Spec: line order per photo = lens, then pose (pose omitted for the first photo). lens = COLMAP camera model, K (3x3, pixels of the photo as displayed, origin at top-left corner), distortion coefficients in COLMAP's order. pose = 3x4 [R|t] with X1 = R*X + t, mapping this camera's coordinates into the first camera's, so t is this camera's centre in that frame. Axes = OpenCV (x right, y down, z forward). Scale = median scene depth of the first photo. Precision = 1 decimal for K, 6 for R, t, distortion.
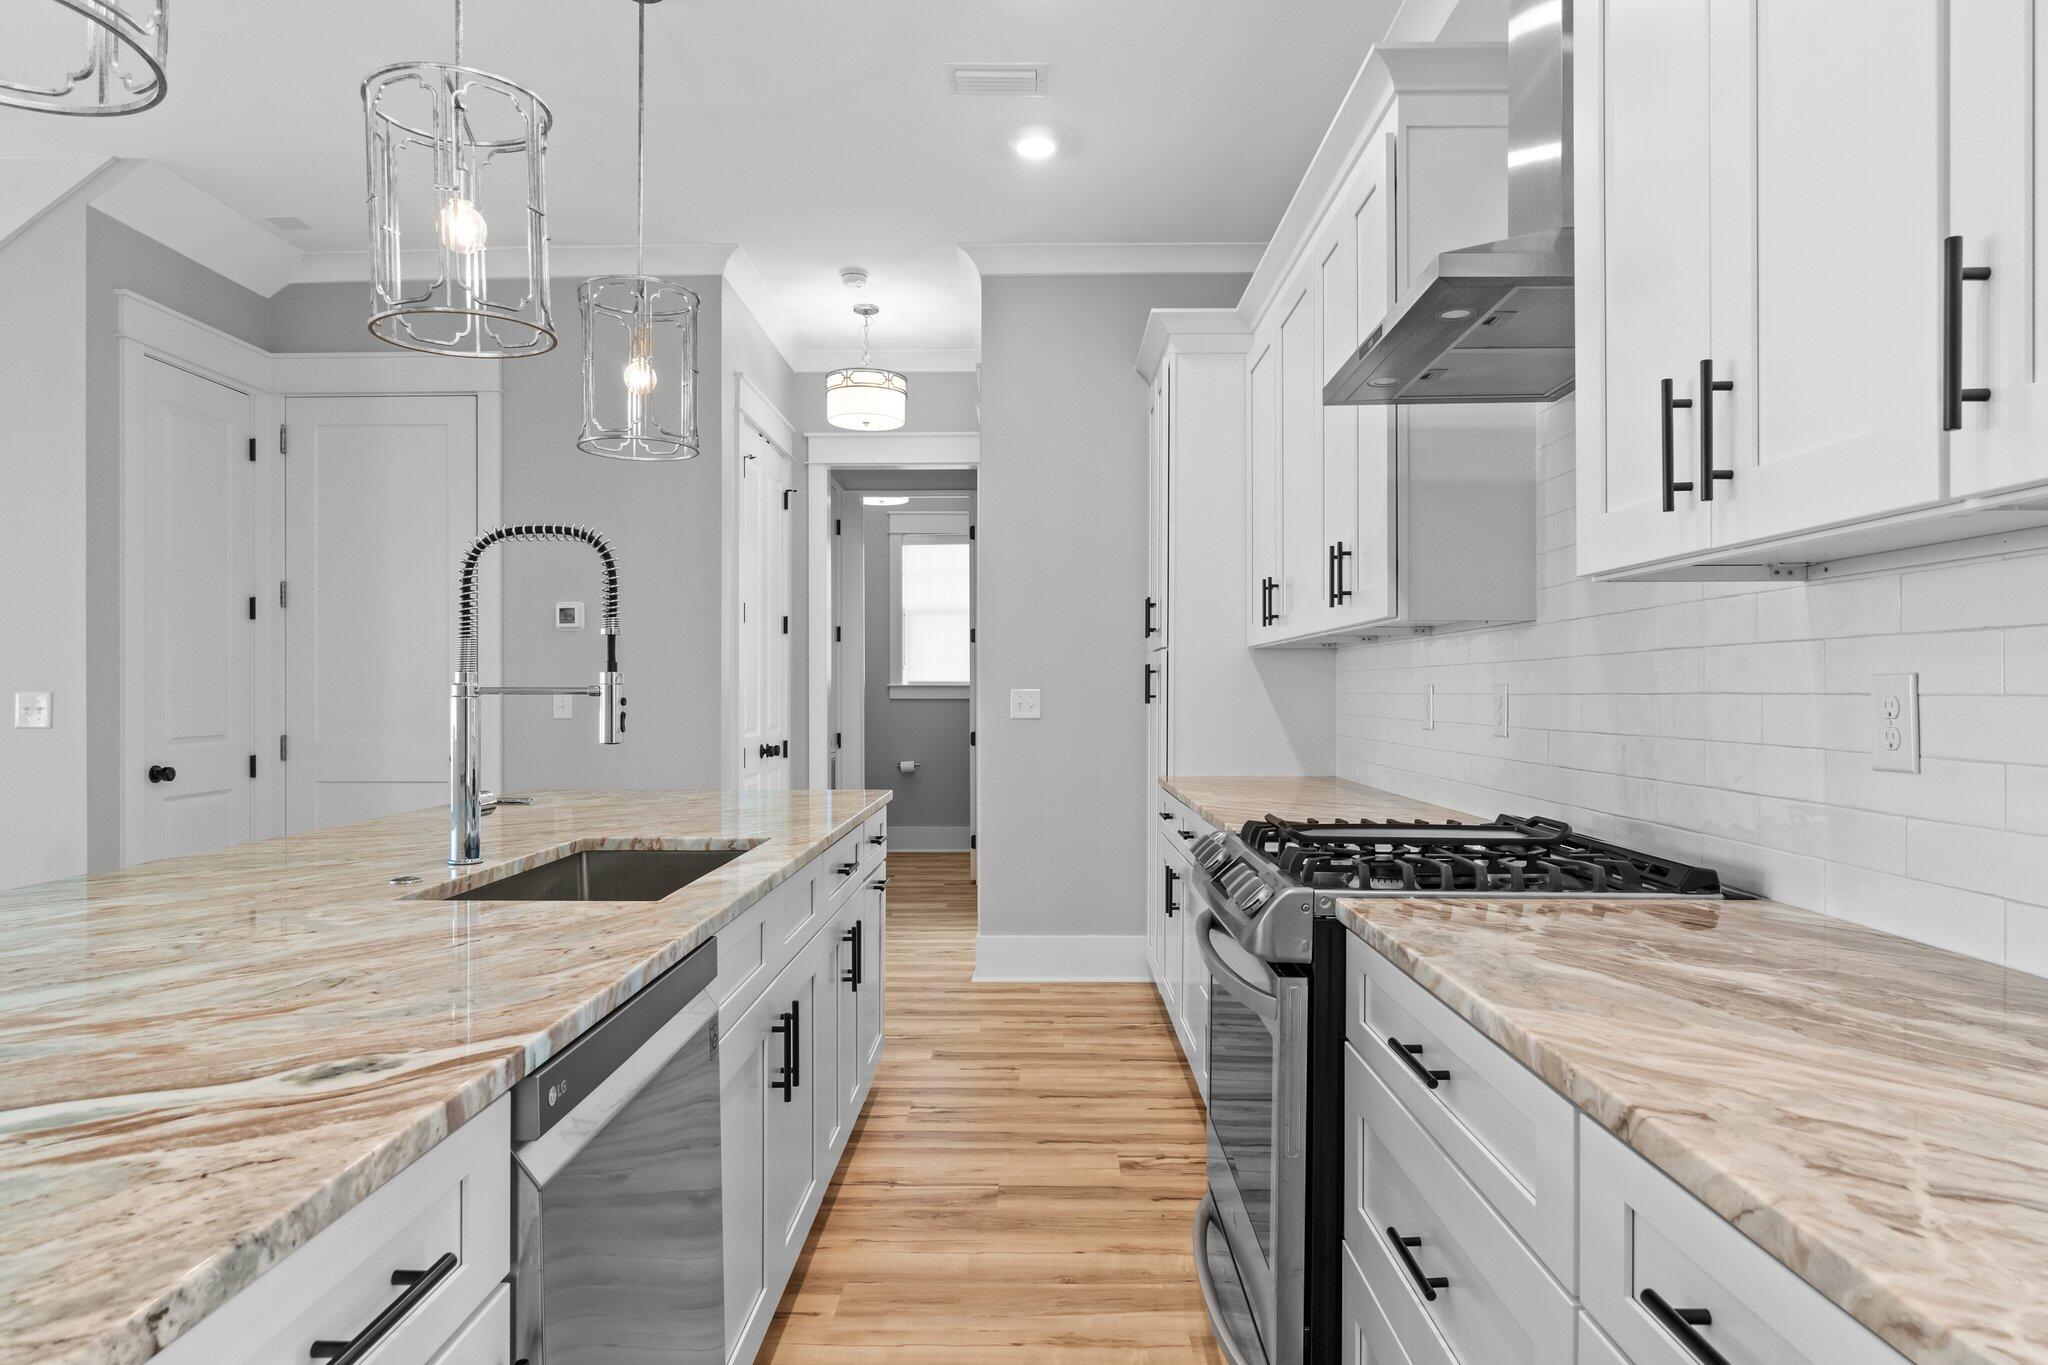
lens RADIAL K [[1212.4, 0, 1013.8], [0, 1212.4, 685.4], [0, 0, 1]] dist [-0.003302, -0.001406]
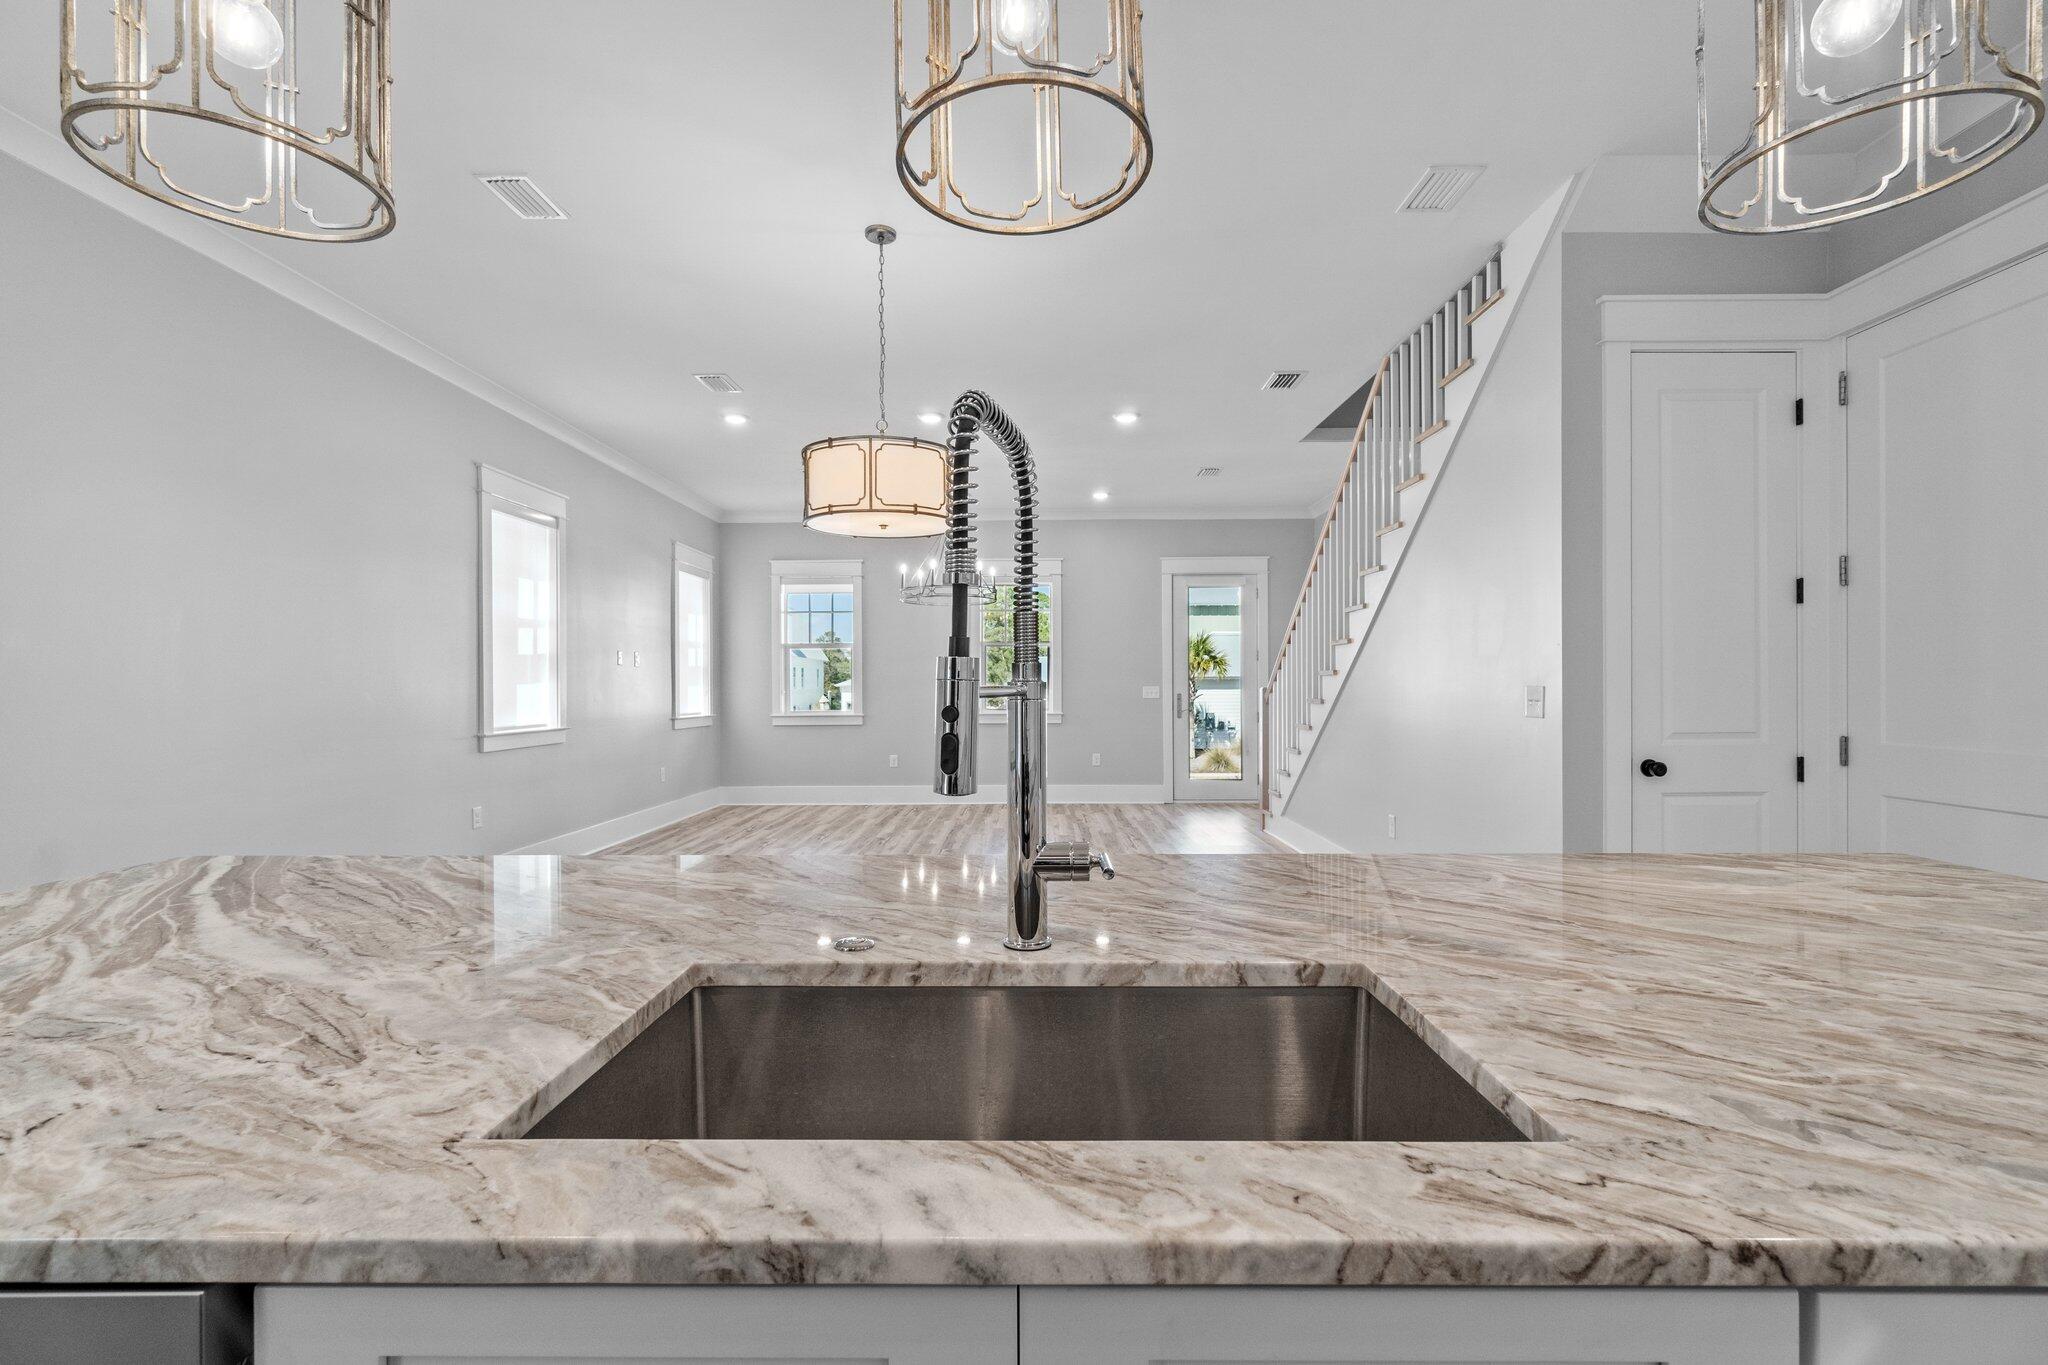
lens RADIAL K [[884.9, 0, 1029.2], [0, 884.9, 696.4], [0, 0, 1]] dist [-0.005116, 0.000589]
pose [[-0.001190, 0.013858, -0.999903, 0.020234], [0.007553, 0.999876, 0.013849, 0.000114], [0.999971, -0.007536, -0.001294, 0.465856]]
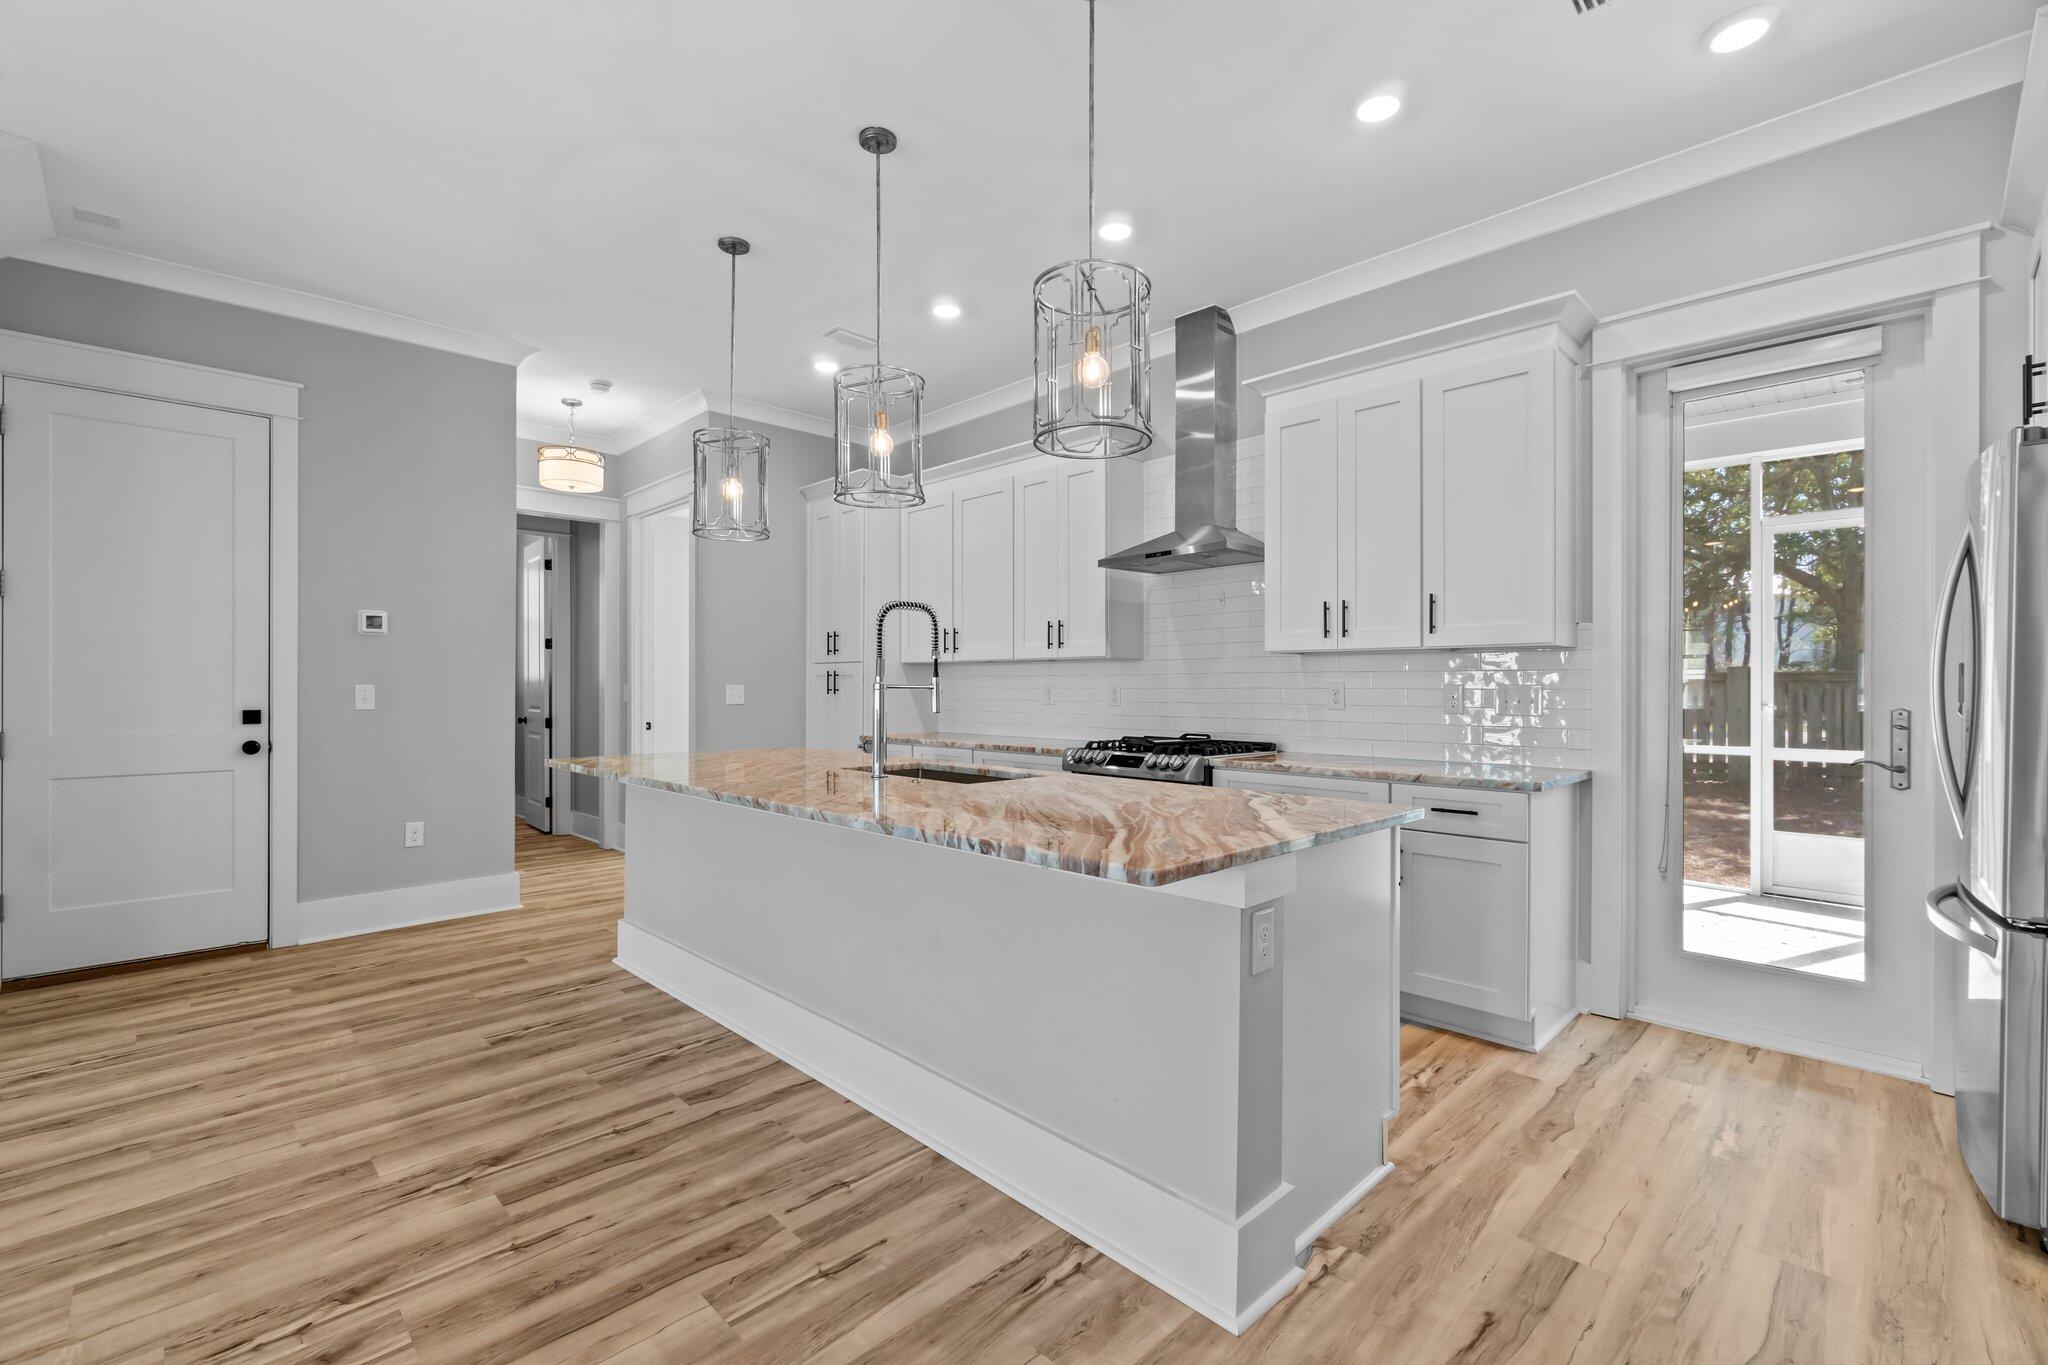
lens RADIAL K [[884.9, 0, 1033.7], [0, 884.9, 687.5], [0, 0, 1]] dist [-0.005116, 0.000589]
pose [[0.699712, 0.001777, 0.714423, -0.577017], [-0.004902, 0.999985, 0.002314, 0.000852], [-0.714409, -0.005121, 0.699710, -0.065285]]
